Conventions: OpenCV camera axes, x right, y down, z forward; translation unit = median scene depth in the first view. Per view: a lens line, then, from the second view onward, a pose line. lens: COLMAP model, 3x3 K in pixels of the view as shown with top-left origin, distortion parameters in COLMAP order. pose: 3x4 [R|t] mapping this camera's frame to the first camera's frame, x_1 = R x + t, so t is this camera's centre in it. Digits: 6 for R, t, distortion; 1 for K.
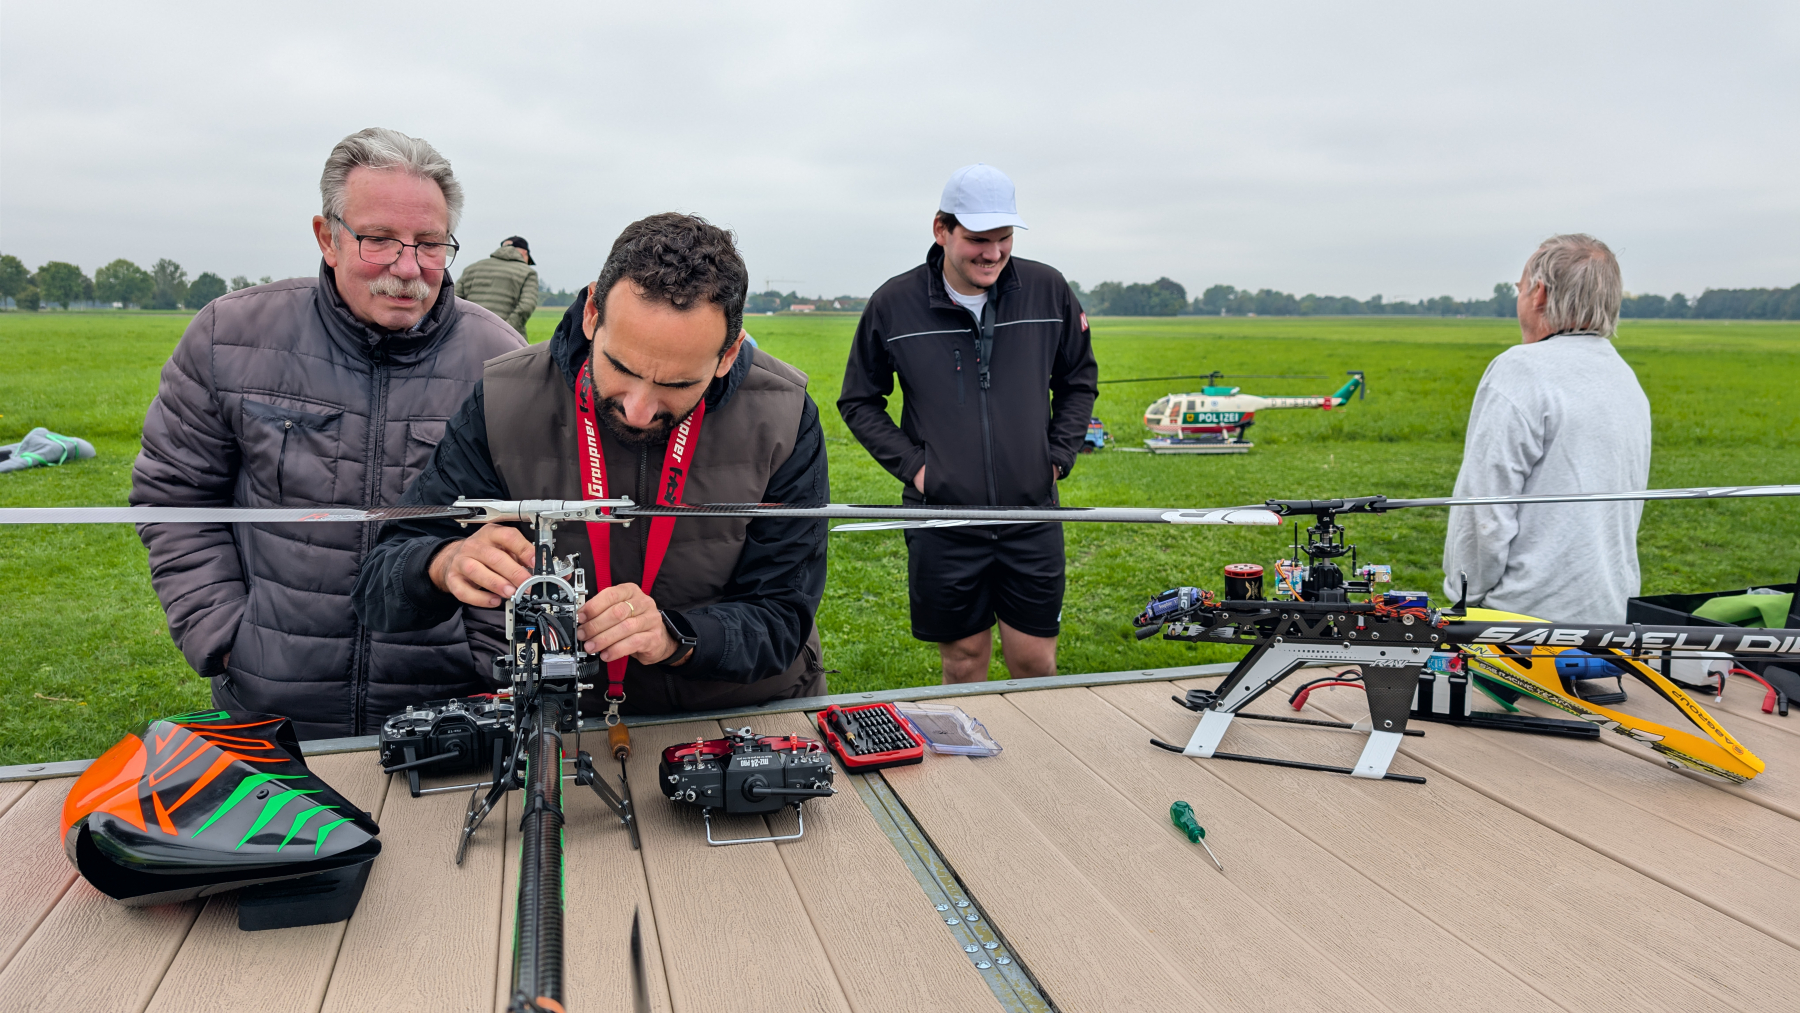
lens RADIAL K [[1290.8, 0, 905.3], [0, 1290.8, 499.6], [0, 0, 1]] dist [0.025577, -0.030291]
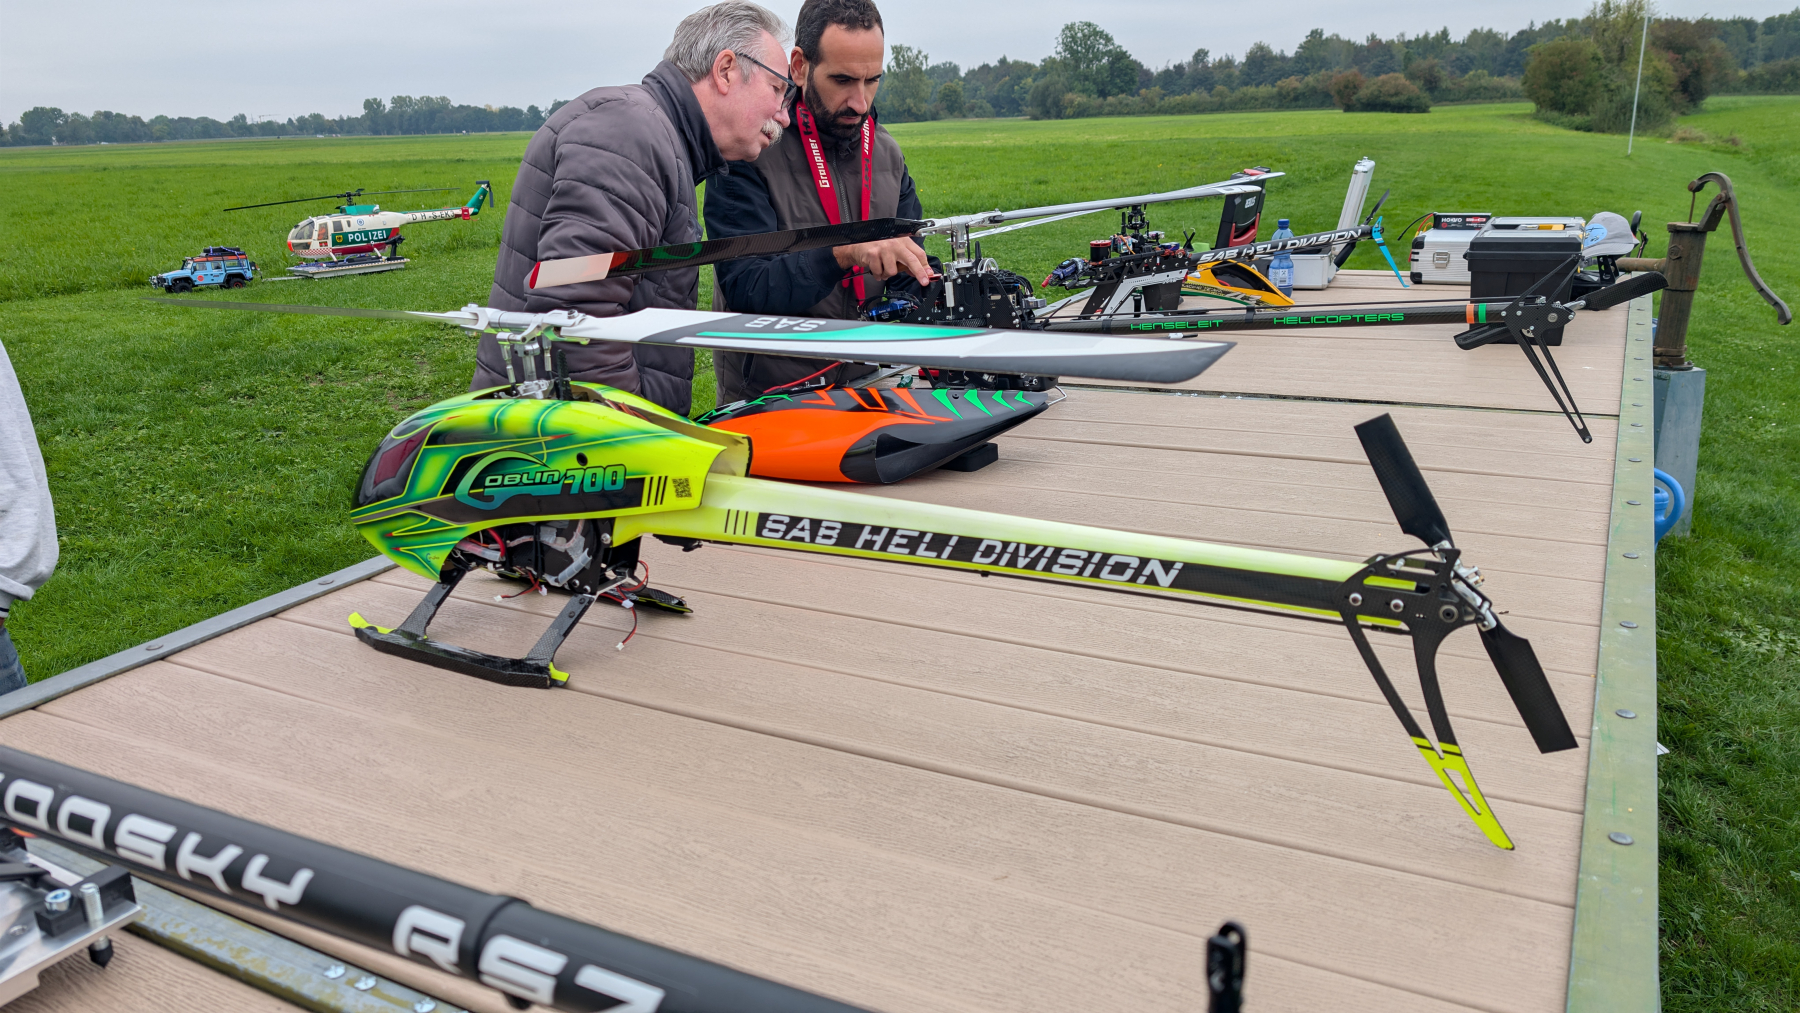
lens RADIAL K [[1290.8, 0, 903.6], [0, 1290.8, 512.7], [0, 0, 1]] dist [0.025577, -0.030291]
pose [[0.696231, -0.238614, 0.676998, -0.200830], [0.139732, 0.970143, 0.198234, 0.003655], [-0.704086, -0.043418, 0.708786, -0.017135]]
